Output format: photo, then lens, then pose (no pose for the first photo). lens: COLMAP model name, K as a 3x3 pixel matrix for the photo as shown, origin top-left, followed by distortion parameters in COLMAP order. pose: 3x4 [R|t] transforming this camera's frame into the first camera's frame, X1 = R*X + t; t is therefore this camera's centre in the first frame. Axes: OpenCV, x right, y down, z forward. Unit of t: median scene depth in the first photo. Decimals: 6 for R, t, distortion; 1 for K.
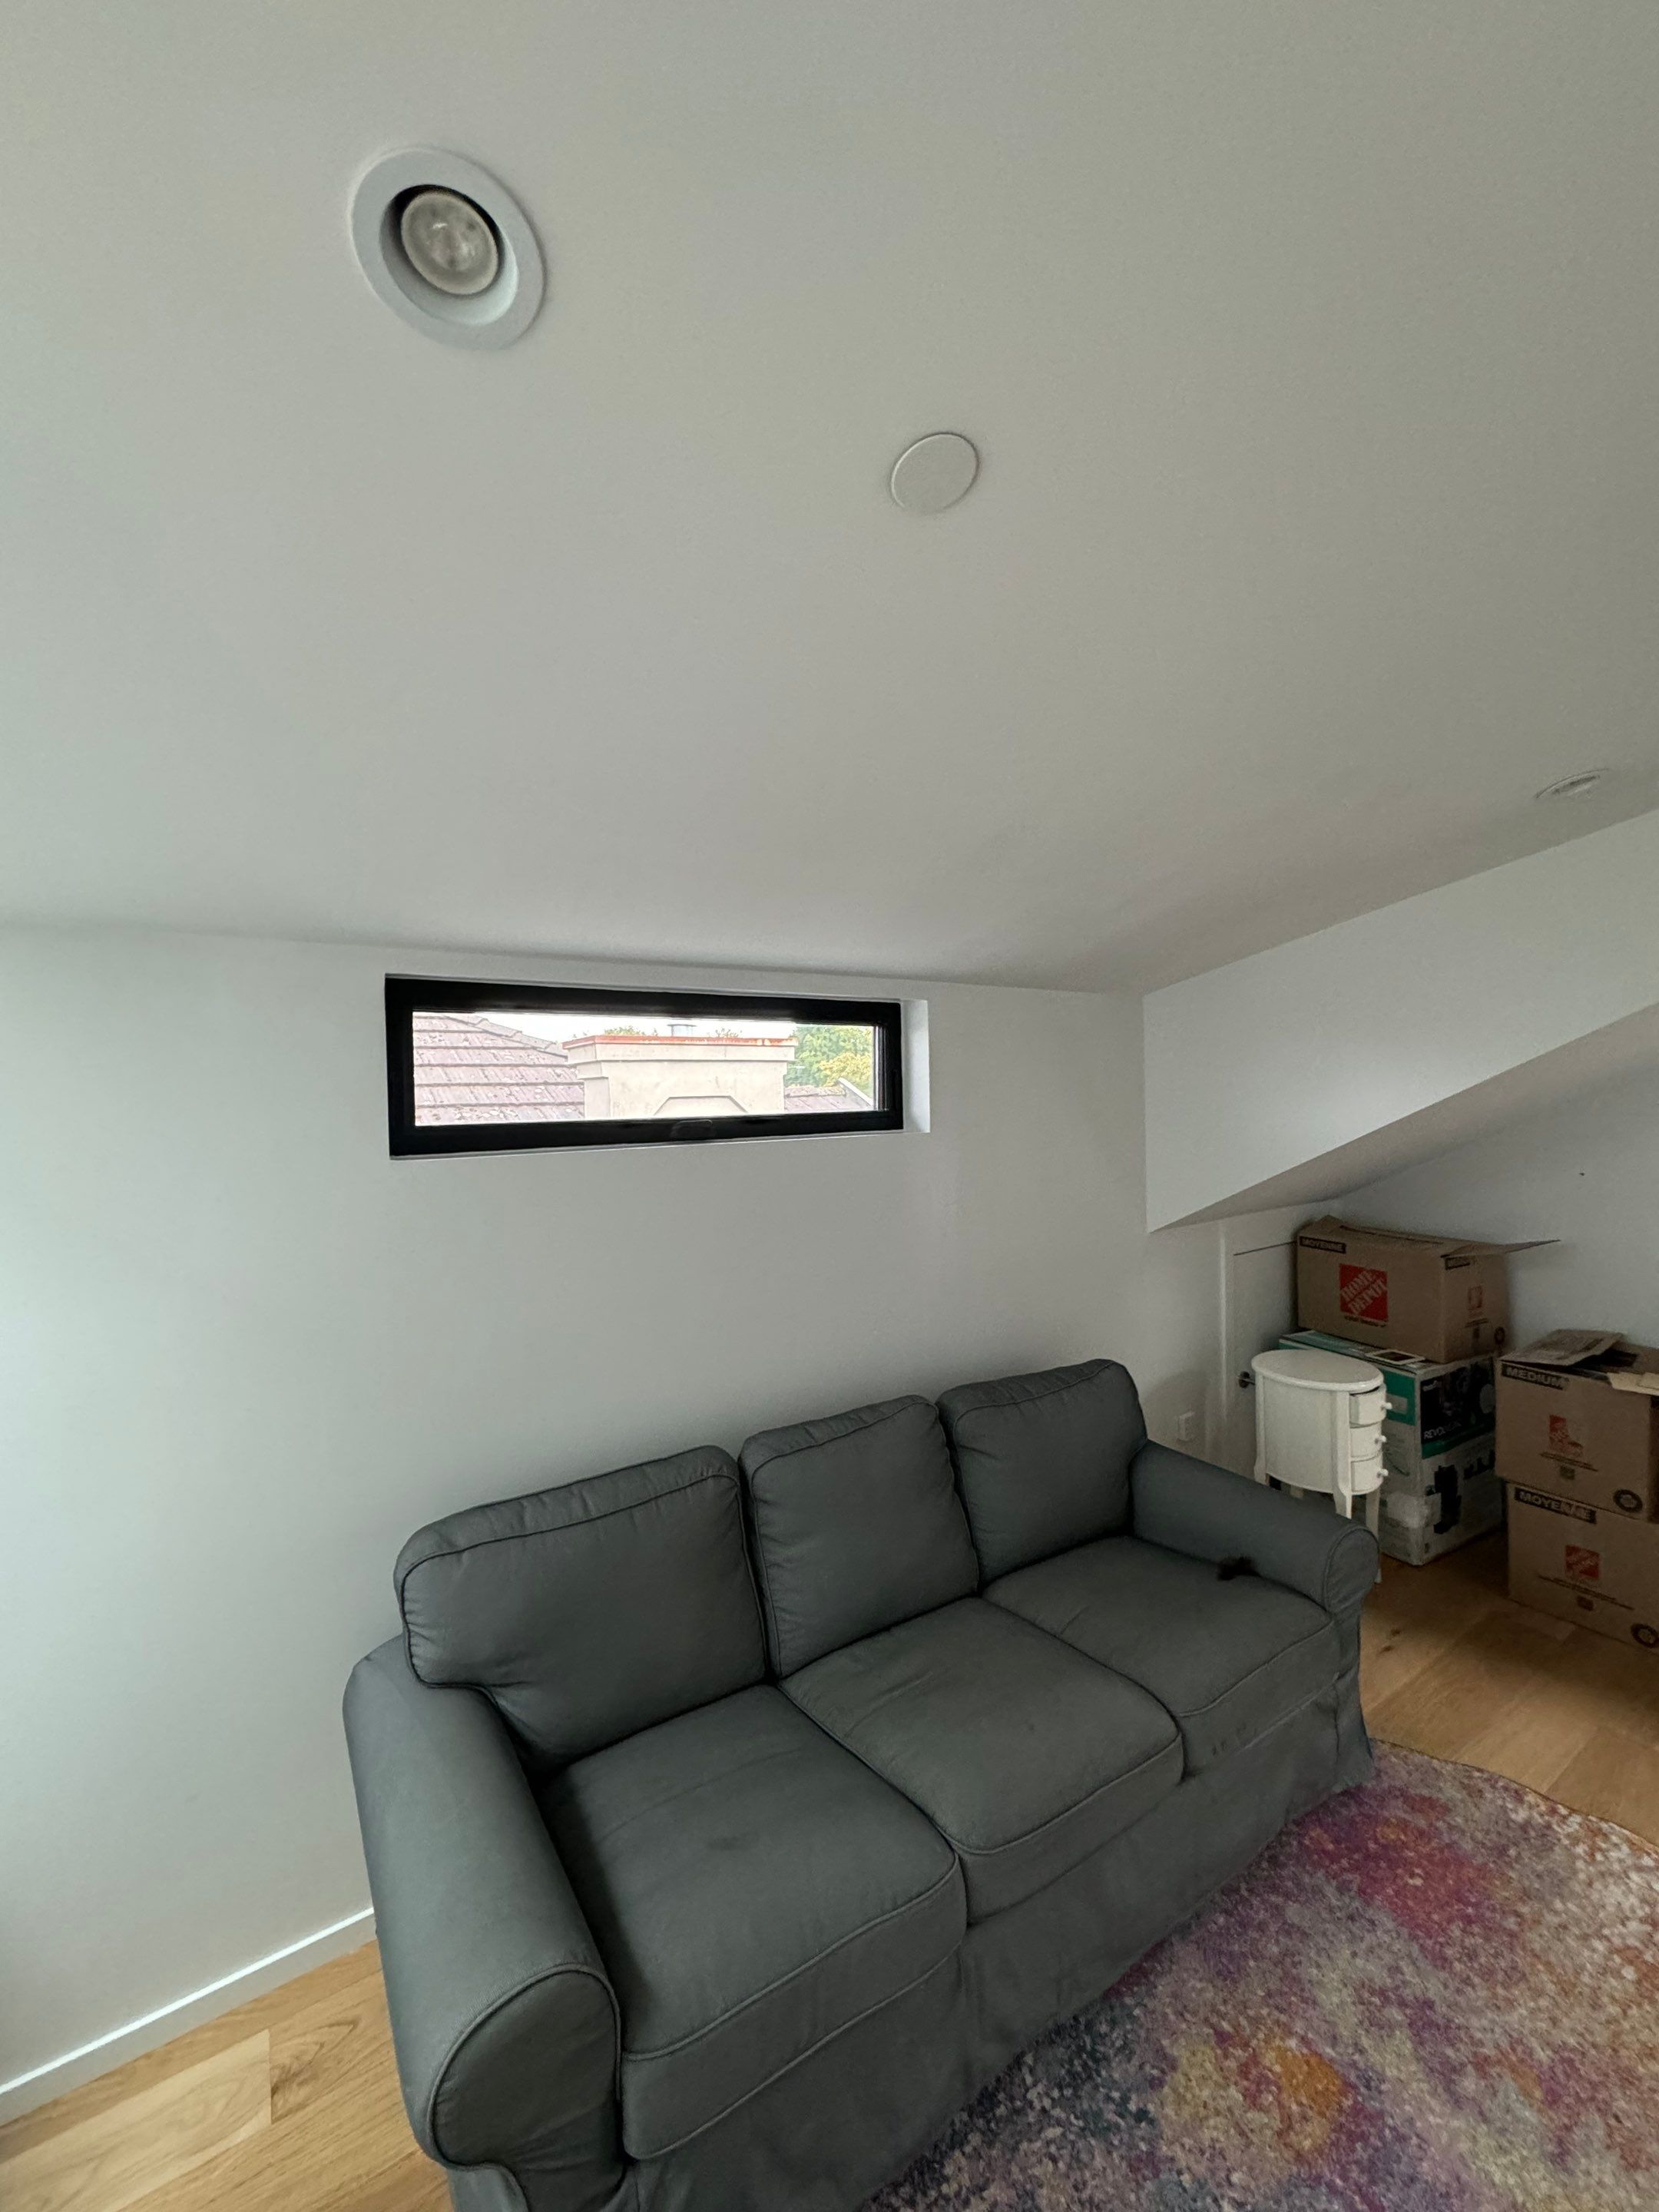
lens RADIAL K [[880.7, 0, 862.5], [0, 880.7, 1075.7], [0, 0, 1]] dist [-0.025737, 0.000347]
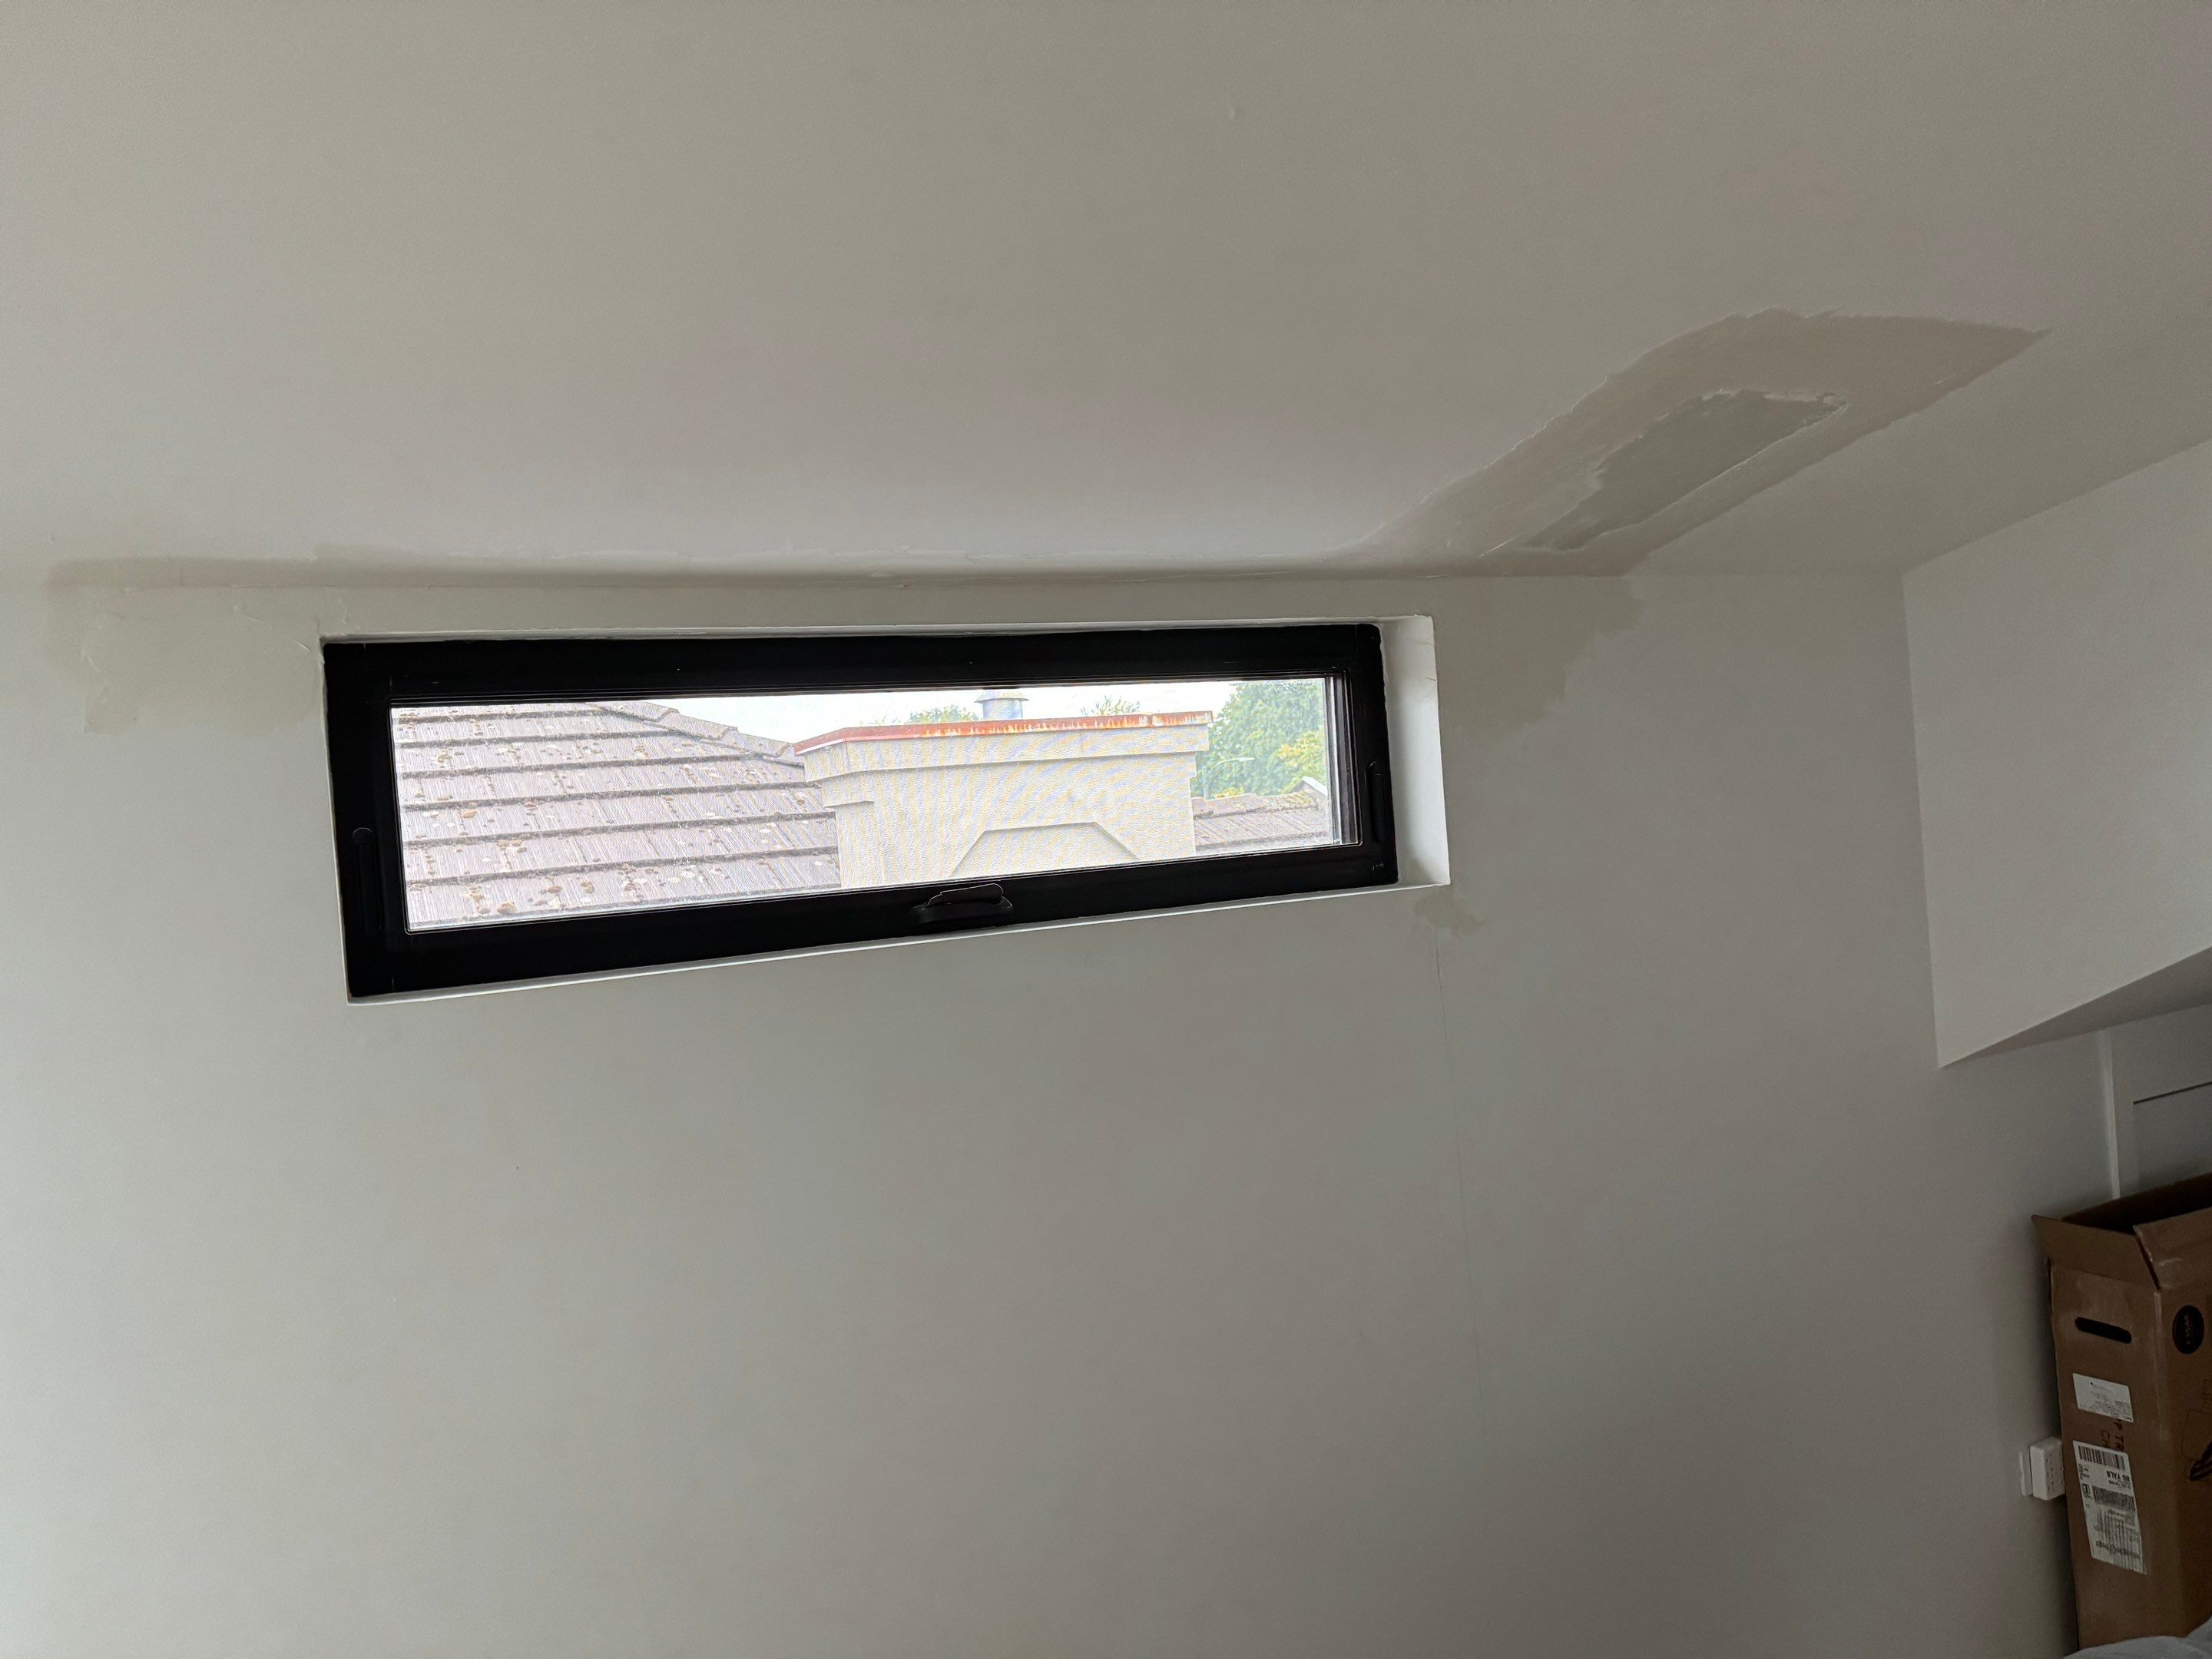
lens RADIAL K [[1537.4, 0, 1140.6], [0, 1537.4, 768.2], [0, 0, 1]] dist [0.006024, -0.027516]
pose [[0.988135, -0.058758, -0.141902, 0.031516], [0.058267, 0.998272, -0.007614, -0.004523], [0.142104, -0.000745, 0.989851, 0.132980]]
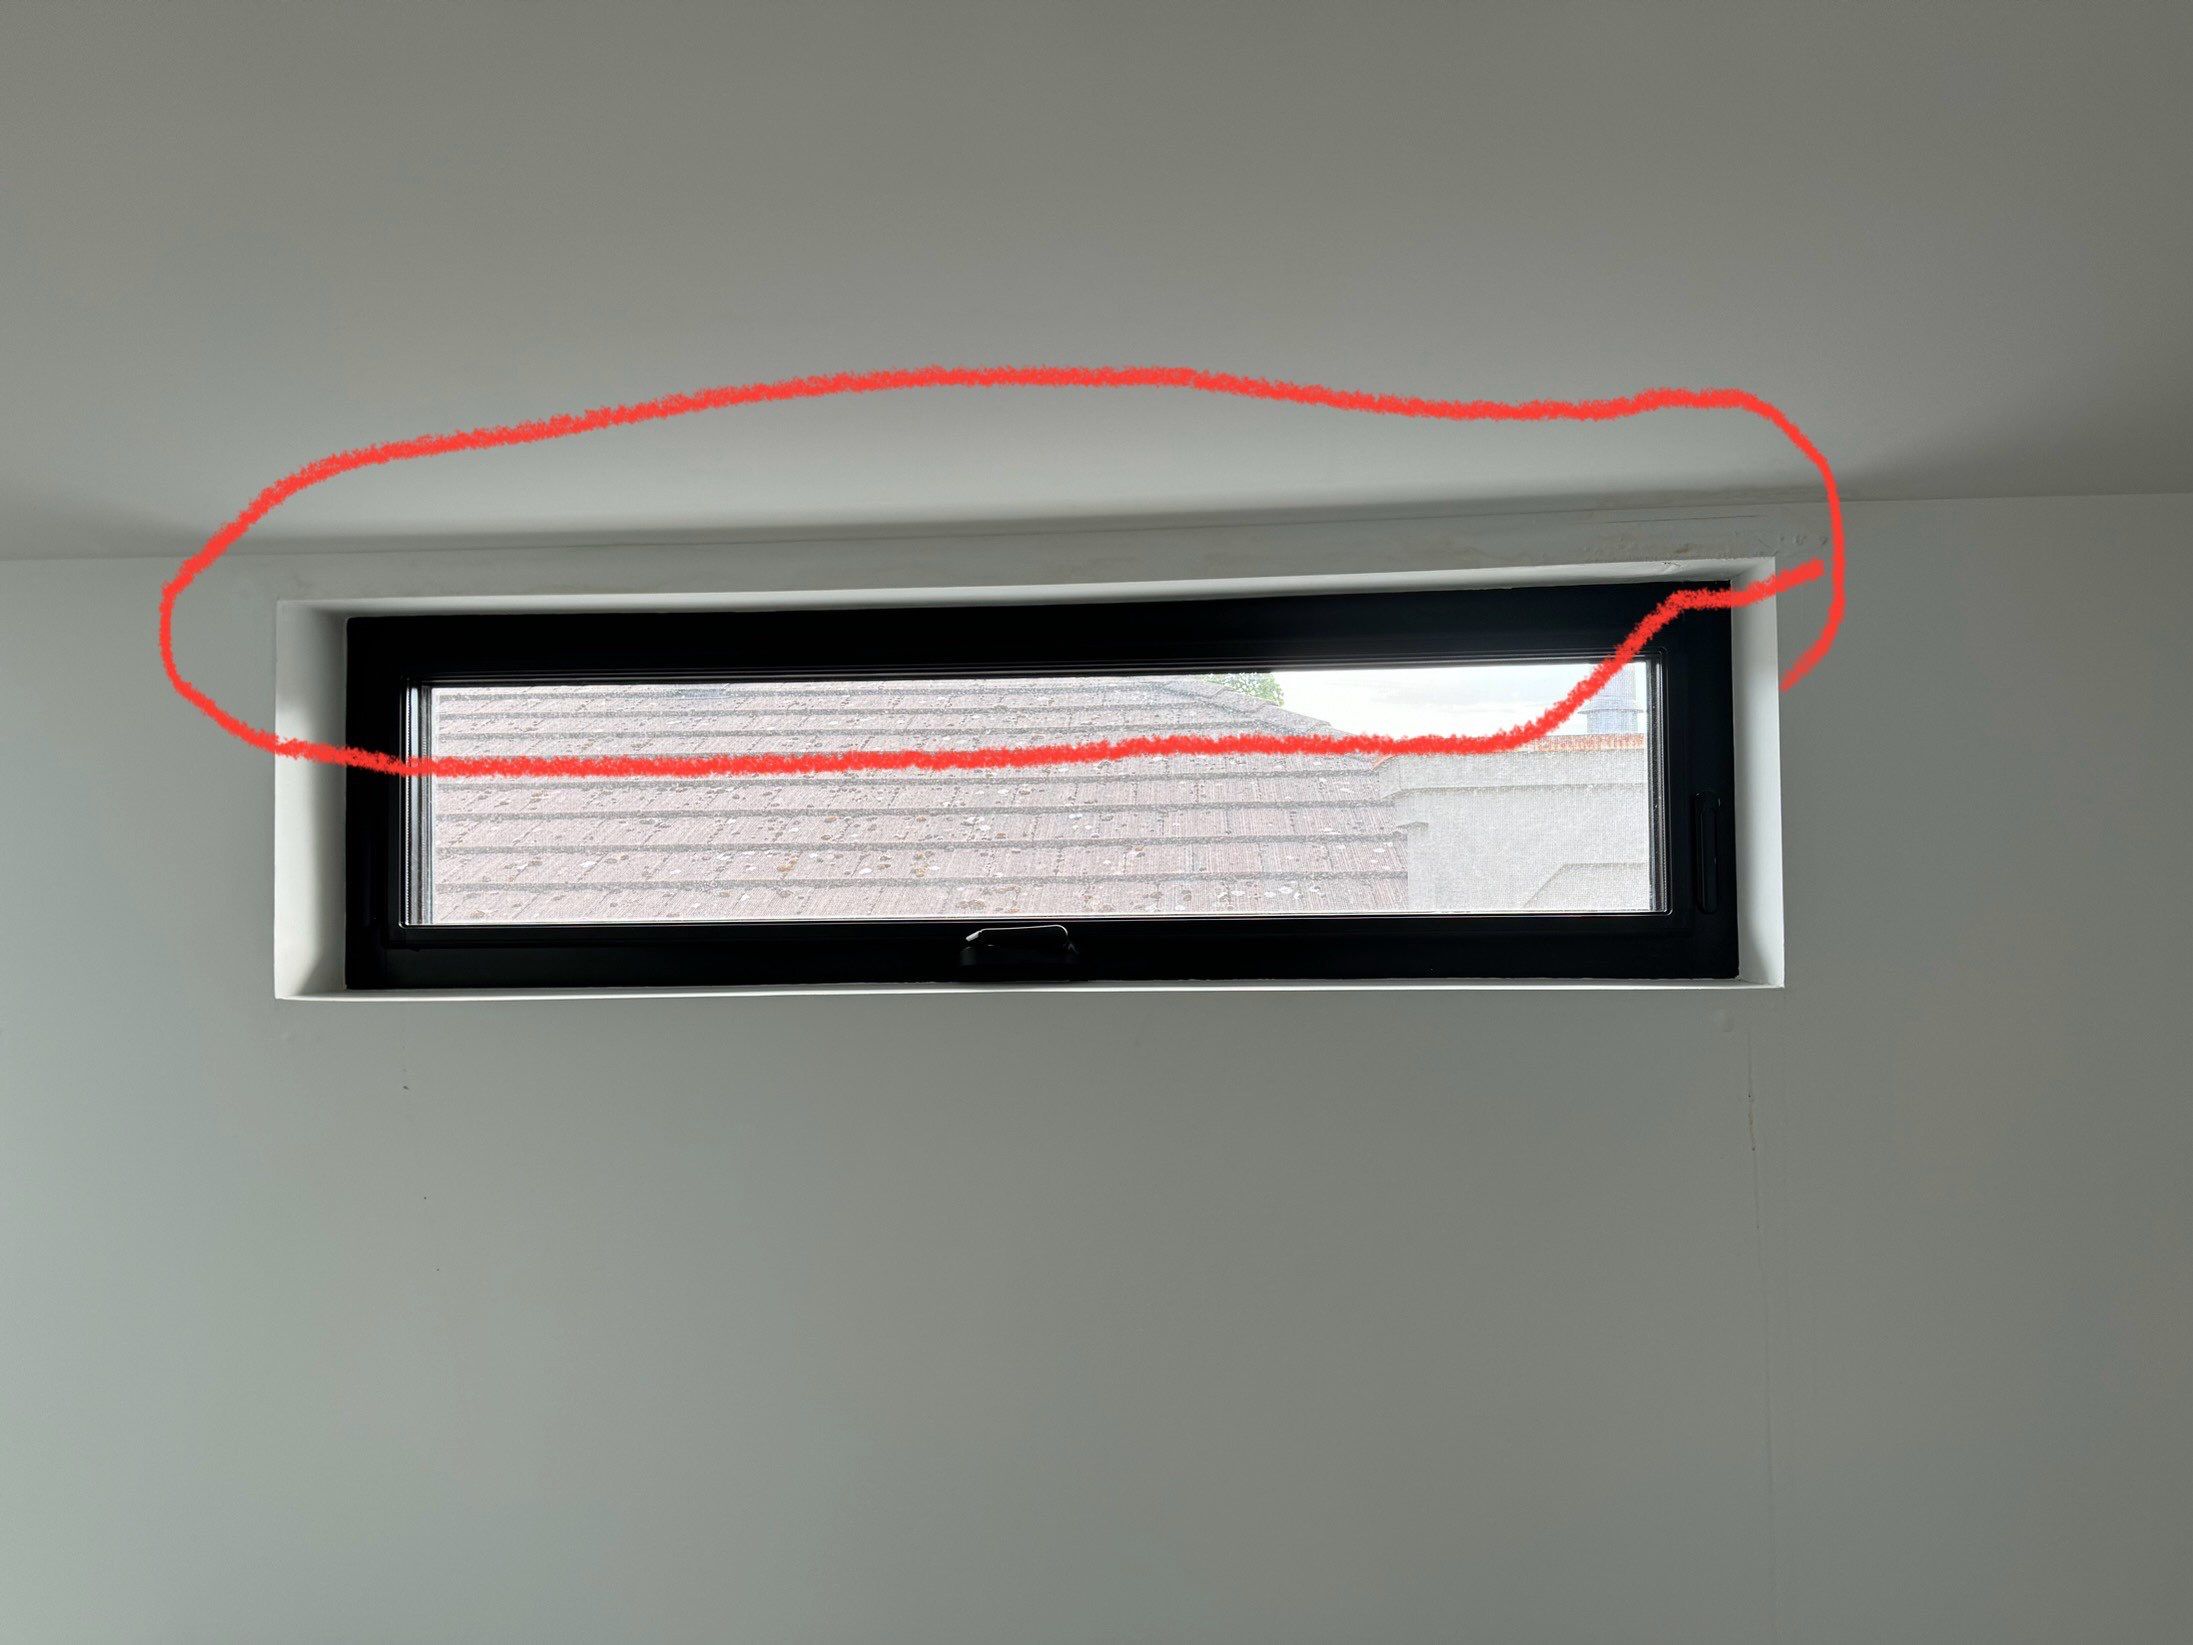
lens RADIAL K [[1524.2, 0, 1101.5], [0, 1524.2, 818.6], [0, 0, 1]] dist [0.006024, -0.027516]
pose [[0.766690, -0.010957, -0.641924, 0.239045], [0.008525, 0.999940, -0.006887, 0.006058], [0.641961, -0.000192, 0.766737, 0.450168]]
